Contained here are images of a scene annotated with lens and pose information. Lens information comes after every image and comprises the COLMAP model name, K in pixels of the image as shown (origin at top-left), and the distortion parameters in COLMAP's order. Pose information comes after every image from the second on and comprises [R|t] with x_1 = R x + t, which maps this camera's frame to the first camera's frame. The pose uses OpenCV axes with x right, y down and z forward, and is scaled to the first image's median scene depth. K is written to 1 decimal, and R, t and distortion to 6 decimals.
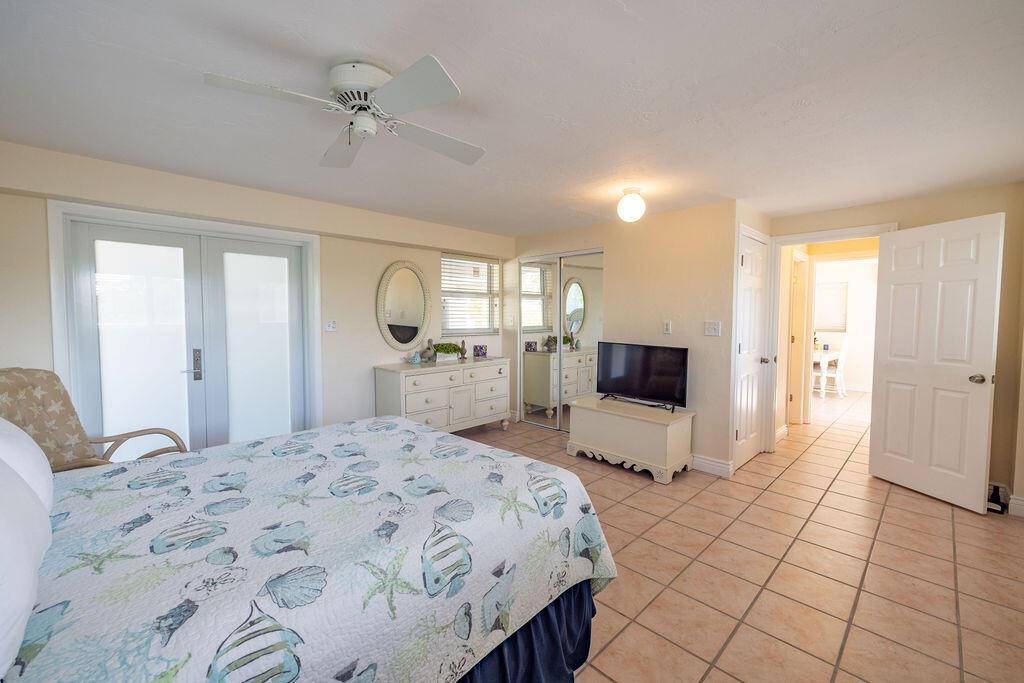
lens RADIAL K [[432.0, 0, 506.4], [0, 432.0, 338.7], [0, 0, 1]] dist [0.000655, 0.000697]
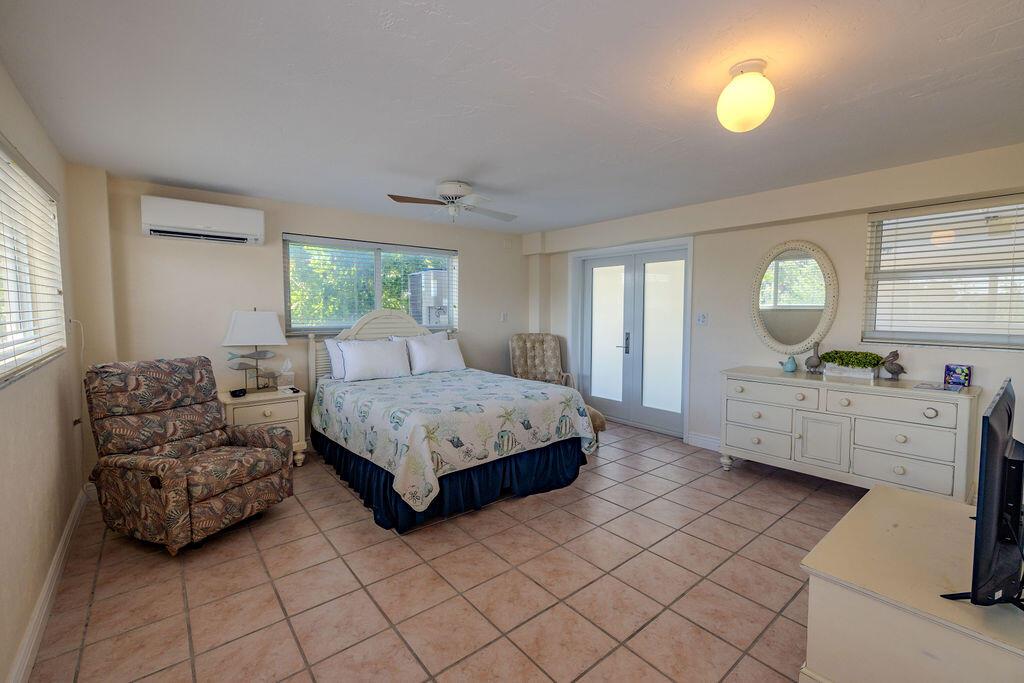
lens RADIAL K [[432.0, 0, 503.0], [0, 432.0, 335.8], [0, 0, 1]] dist [0.000655, 0.000697]
pose [[-0.106330, 0.055910, -0.992758, 0.623999], [-0.058862, 0.996313, 0.062414, -0.024651], [0.992587, 0.065072, -0.102647, 0.568042]]
